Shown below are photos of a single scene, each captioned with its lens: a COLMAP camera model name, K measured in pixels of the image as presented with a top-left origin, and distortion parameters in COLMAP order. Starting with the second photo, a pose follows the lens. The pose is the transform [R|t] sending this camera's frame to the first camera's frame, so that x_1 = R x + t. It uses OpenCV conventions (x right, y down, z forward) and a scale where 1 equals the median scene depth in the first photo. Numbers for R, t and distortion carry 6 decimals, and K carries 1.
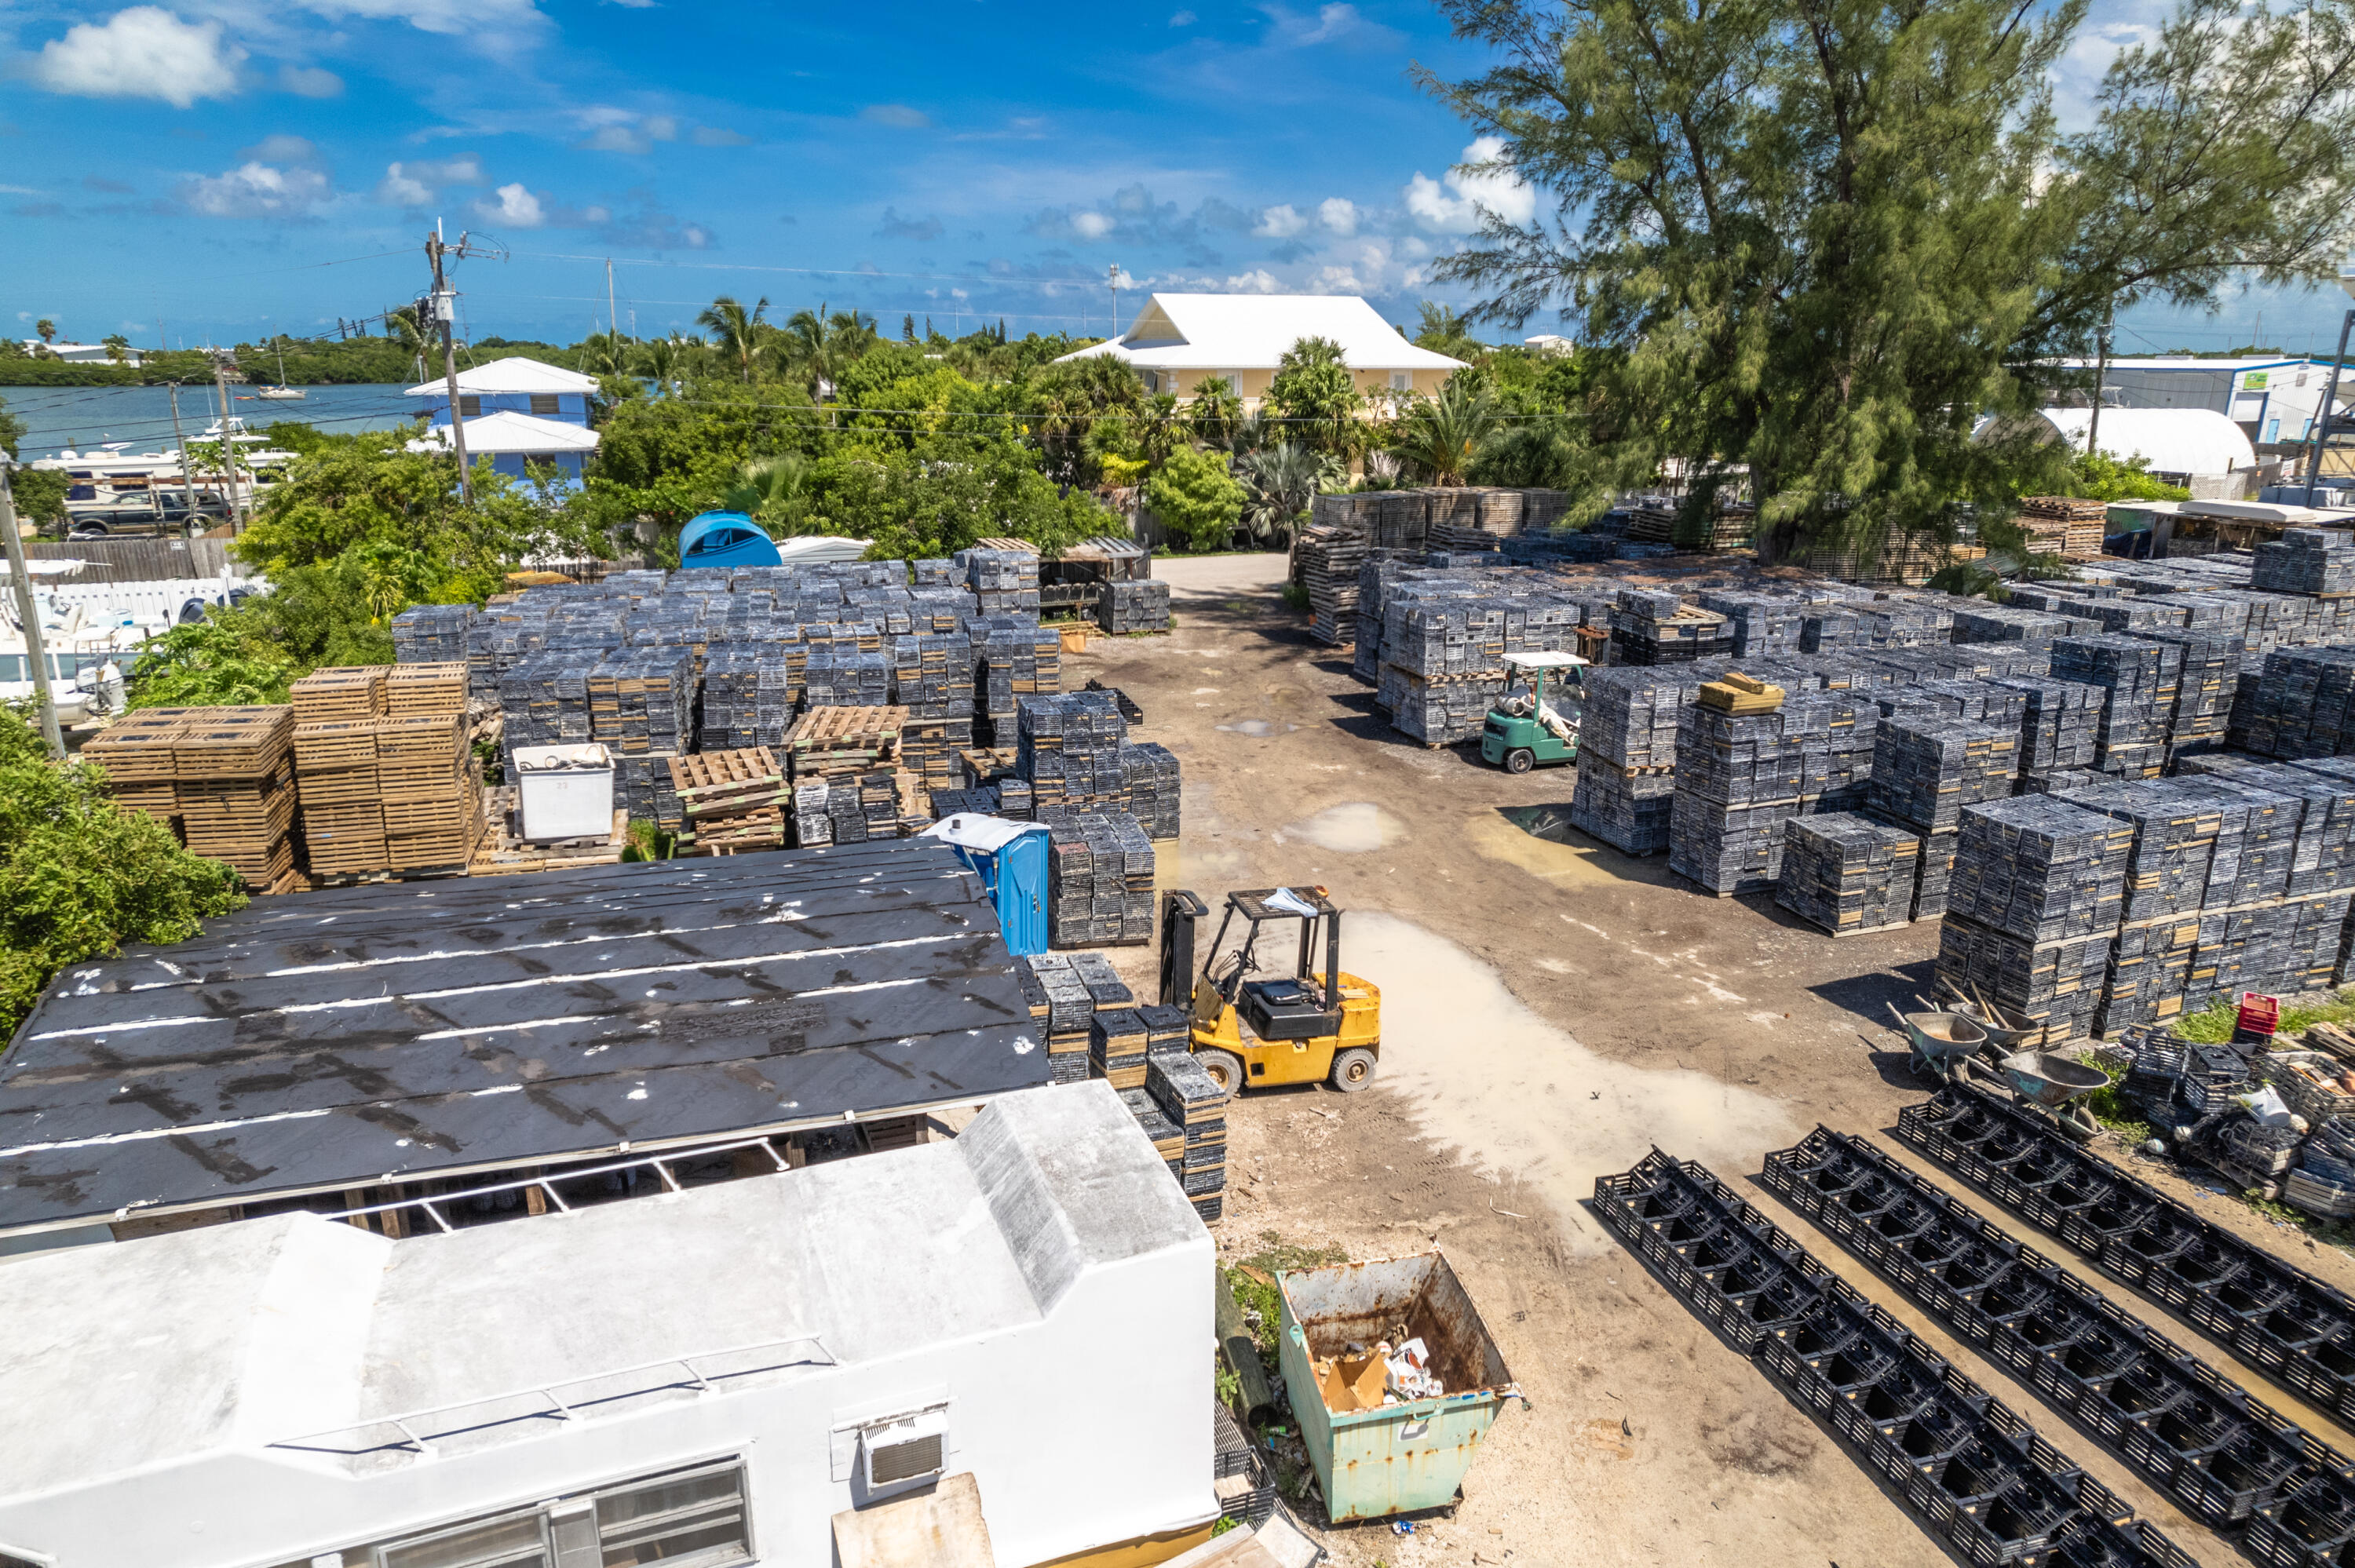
lens RADIAL K [[1508.8, 0, 1179.3], [0, 1508.8, 791.6], [0, 0, 1]] dist [-0.082702, 0.076579]
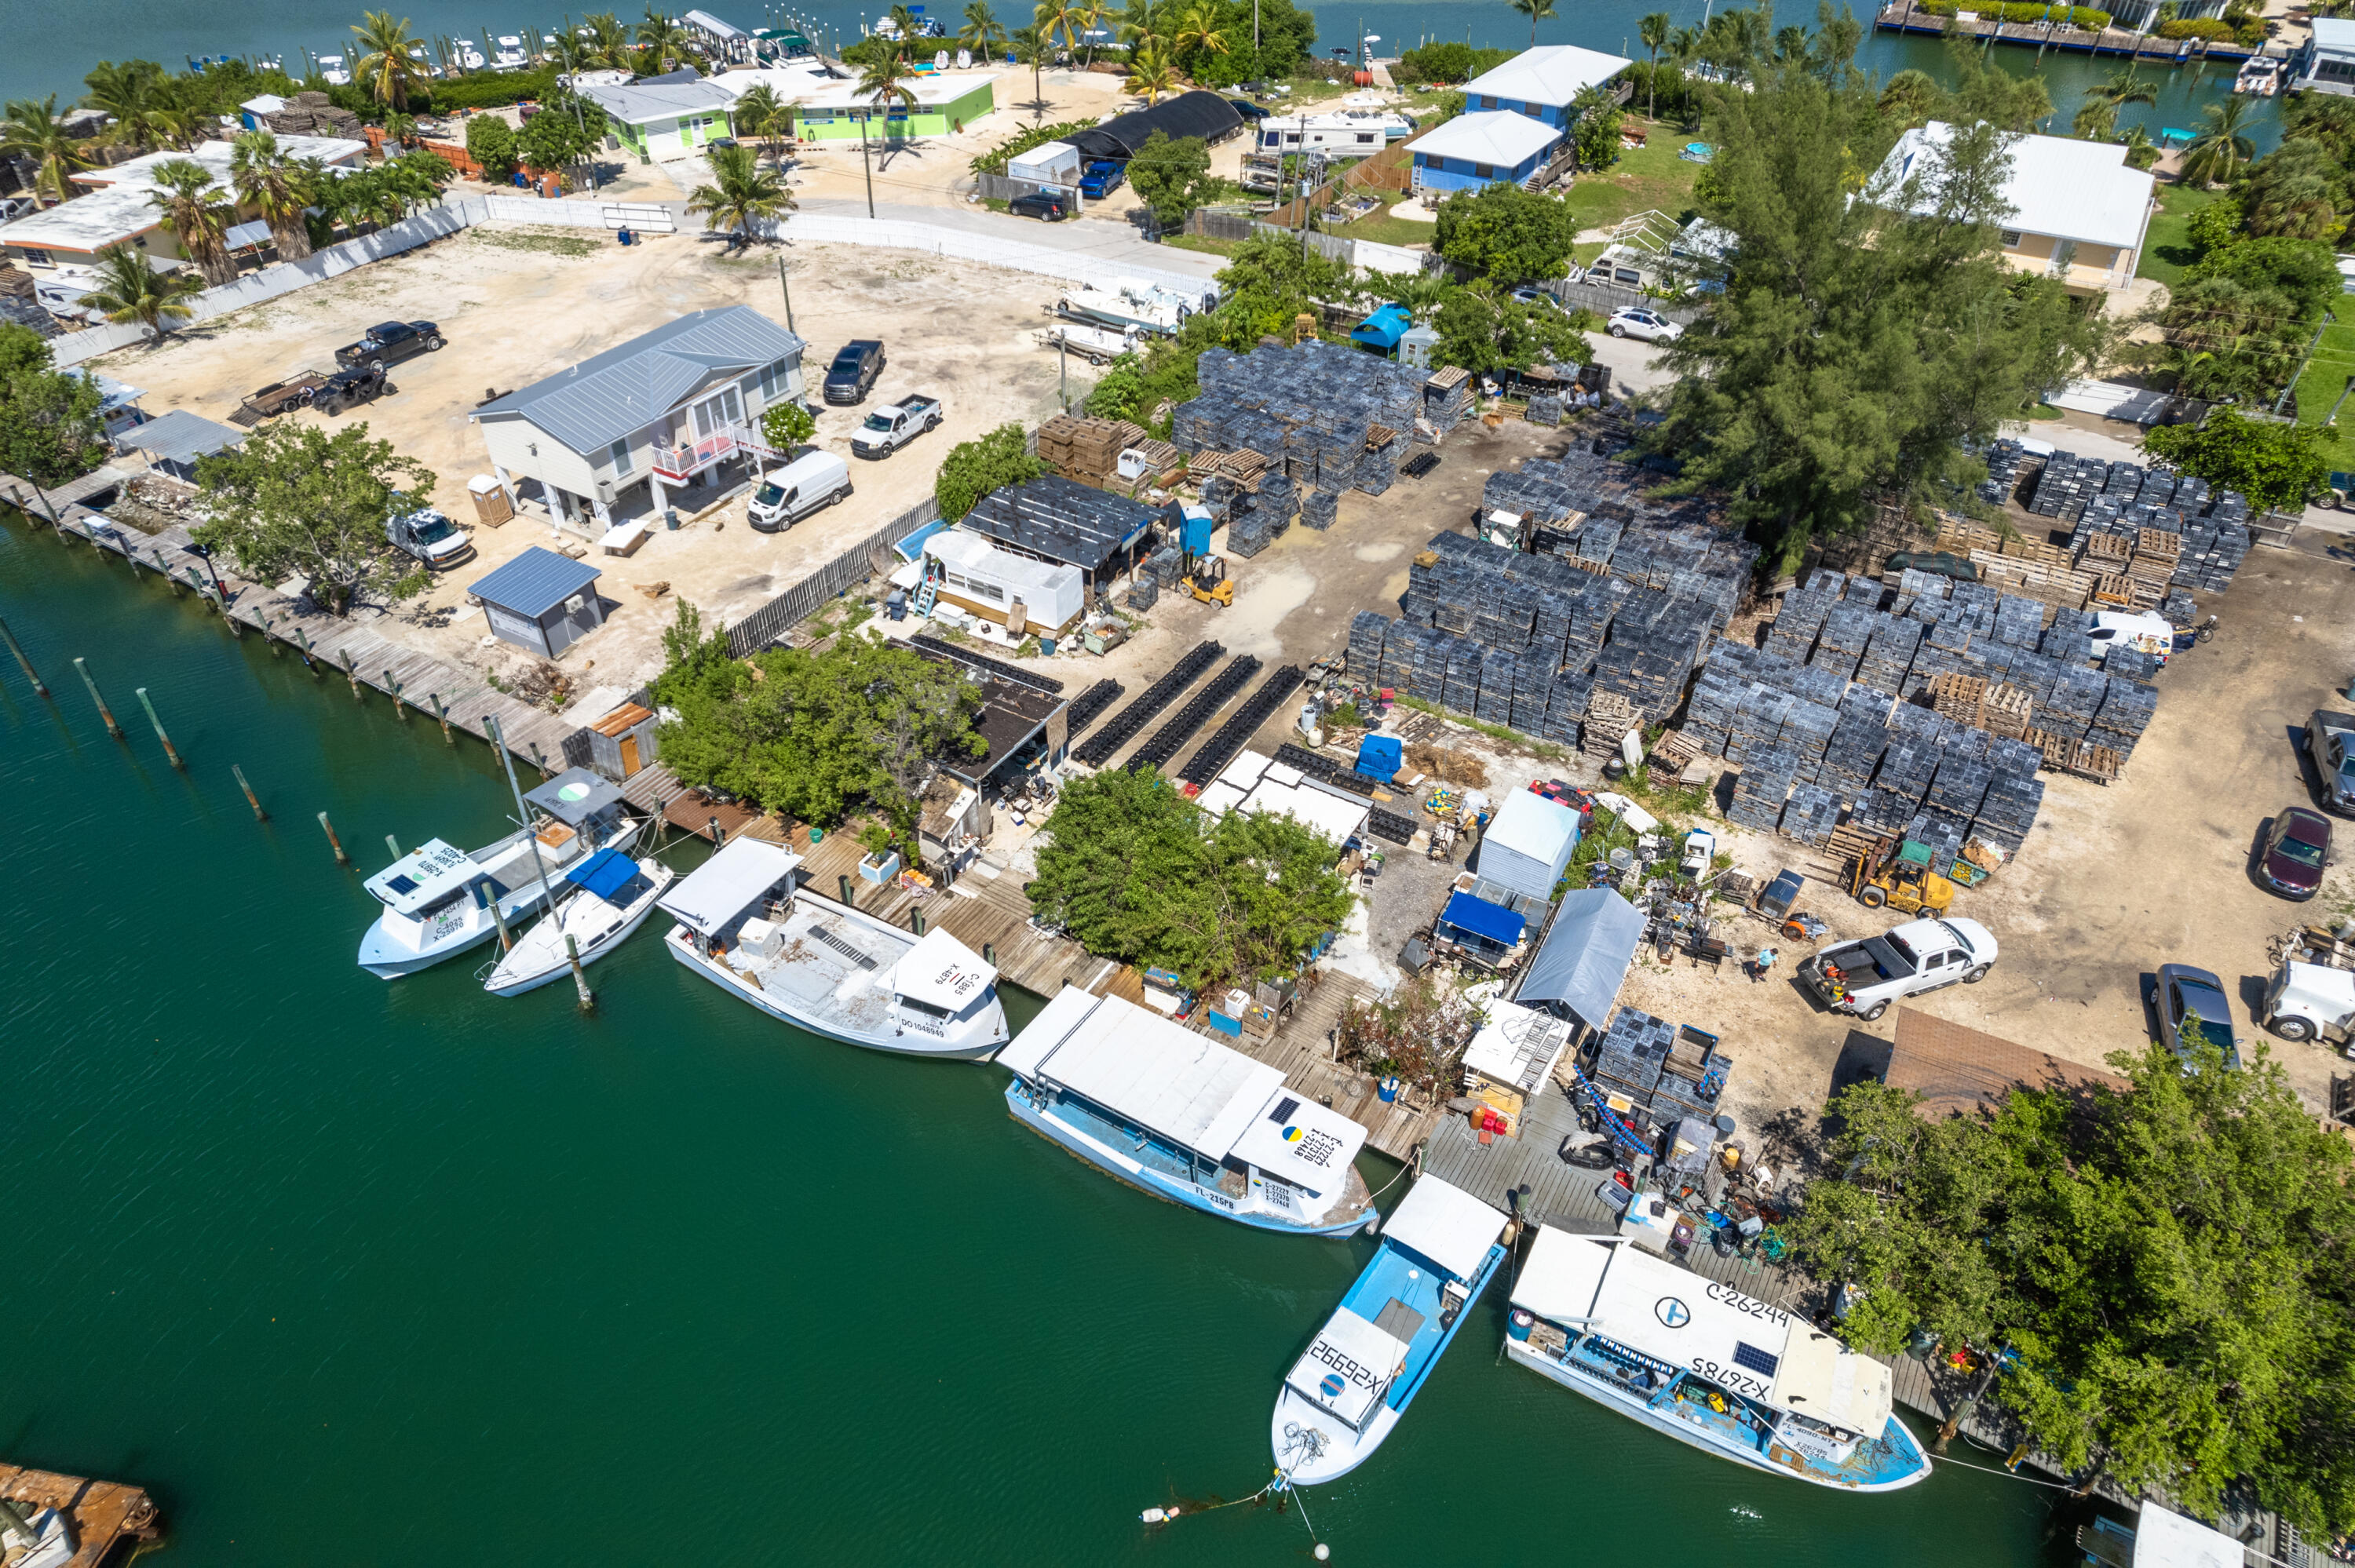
lens RADIAL K [[1504.0, 0, 1180.9], [0, 1504.0, 789.4], [0, 0, 1]] dist [-0.068538, 0.057116]
pose [[0.642759, 0.479631, -0.597340, 2.028588], [-0.222899, 0.863103, 0.453176, -0.895901], [0.732924, -0.158136, 0.661677, -1.373161]]
